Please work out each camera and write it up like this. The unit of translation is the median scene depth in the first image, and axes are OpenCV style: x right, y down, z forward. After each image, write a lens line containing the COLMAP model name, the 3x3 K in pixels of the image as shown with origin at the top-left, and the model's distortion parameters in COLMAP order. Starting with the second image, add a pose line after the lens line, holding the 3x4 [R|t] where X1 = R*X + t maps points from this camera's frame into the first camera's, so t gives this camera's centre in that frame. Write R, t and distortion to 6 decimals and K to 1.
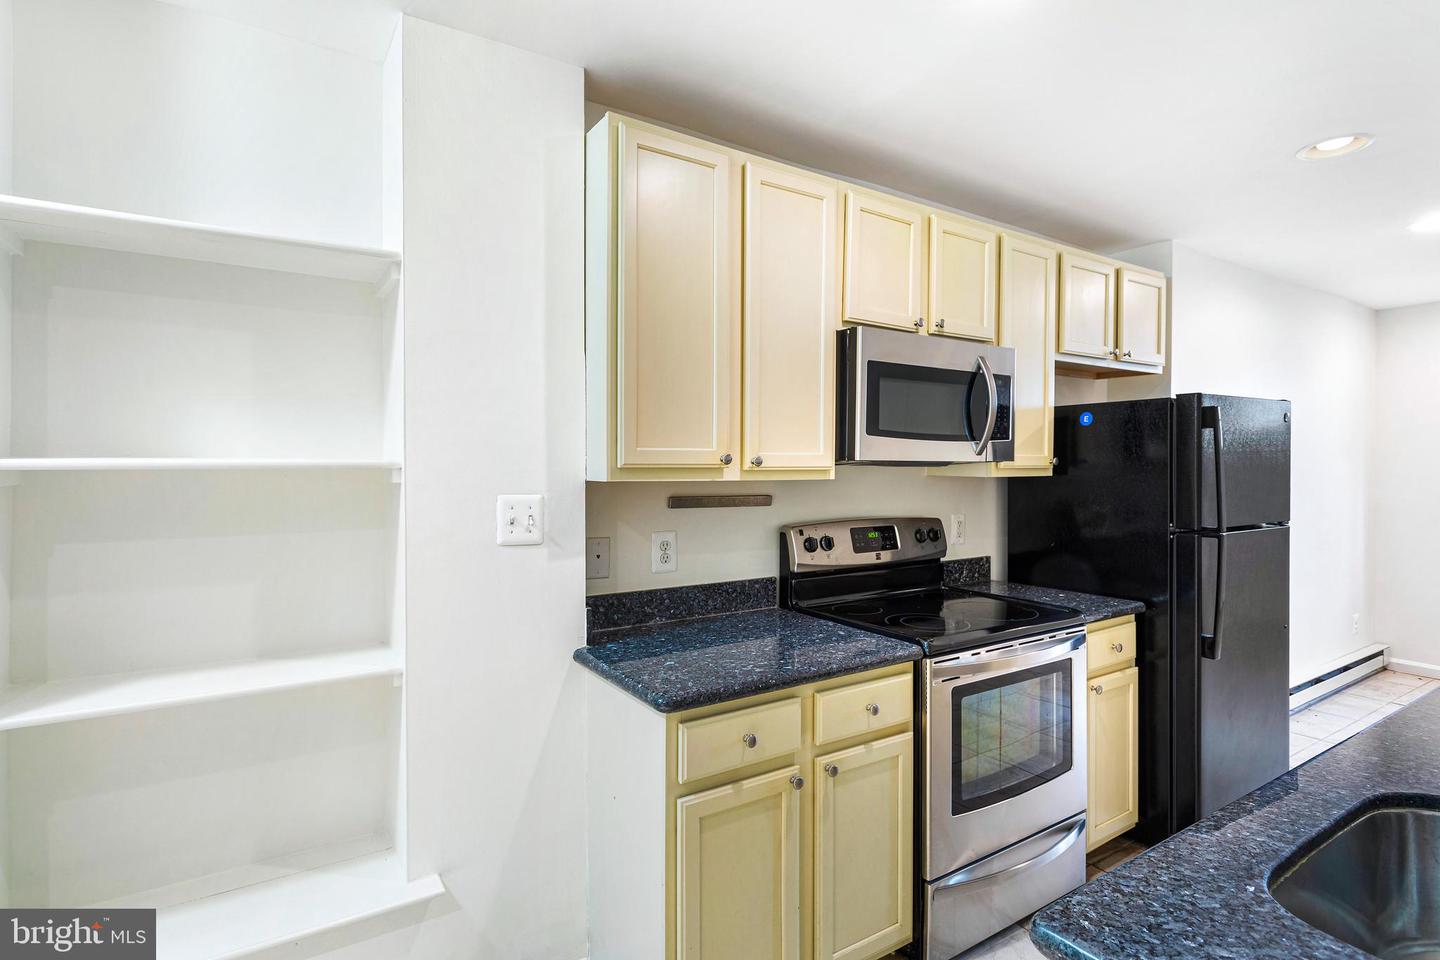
lens RADIAL K [[734.5, 0, 729.7], [0, 734.5, 457.5], [0, 0, 1]] dist [-0.000942, 0.000250]
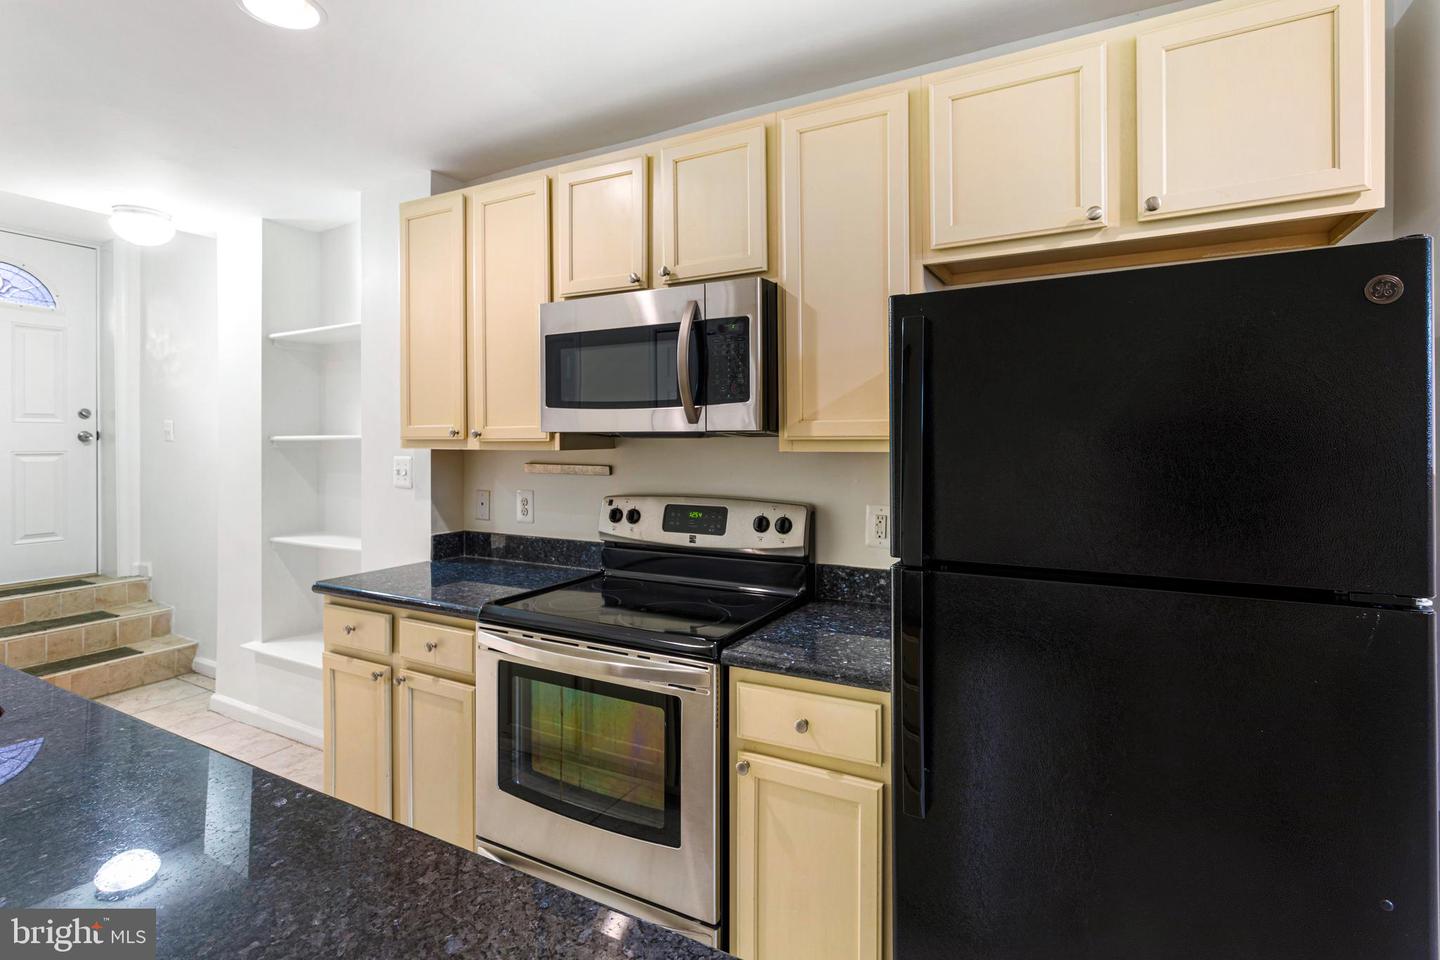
lens RADIAL K [[706.2, 0, 708.7], [0, 706.2, 438.4], [0, 0, 1]] dist [0.002227, 0.000684]
pose [[0.457608, -0.008898, -0.889110, 1.032319], [0.004303, 0.999960, -0.007793, 0.019934], [0.889144, -0.000260, 0.457628, 0.658062]]
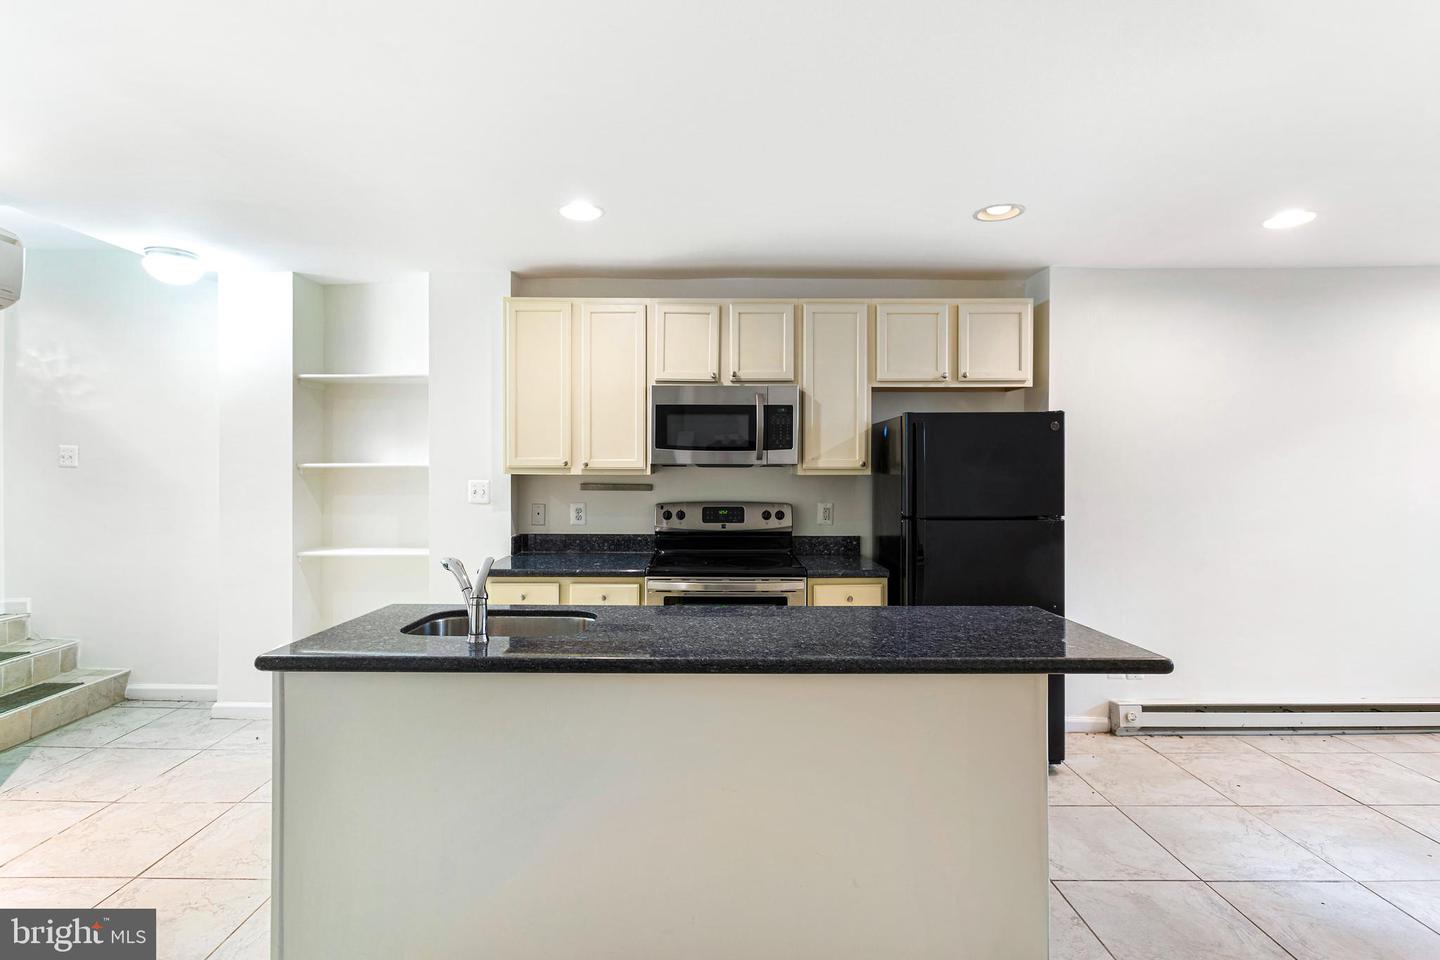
lens RADIAL K [[684.6, 0, 716.9], [0, 684.6, 465.7], [0, 0, 1]] dist [-0.001599, 0.001048]
pose [[0.837570, -0.001908, -0.546327, 1.024783], [0.003306, 0.999993, 0.001575, 0.006439], [0.546320, -0.003125, 0.837571, -0.214295]]
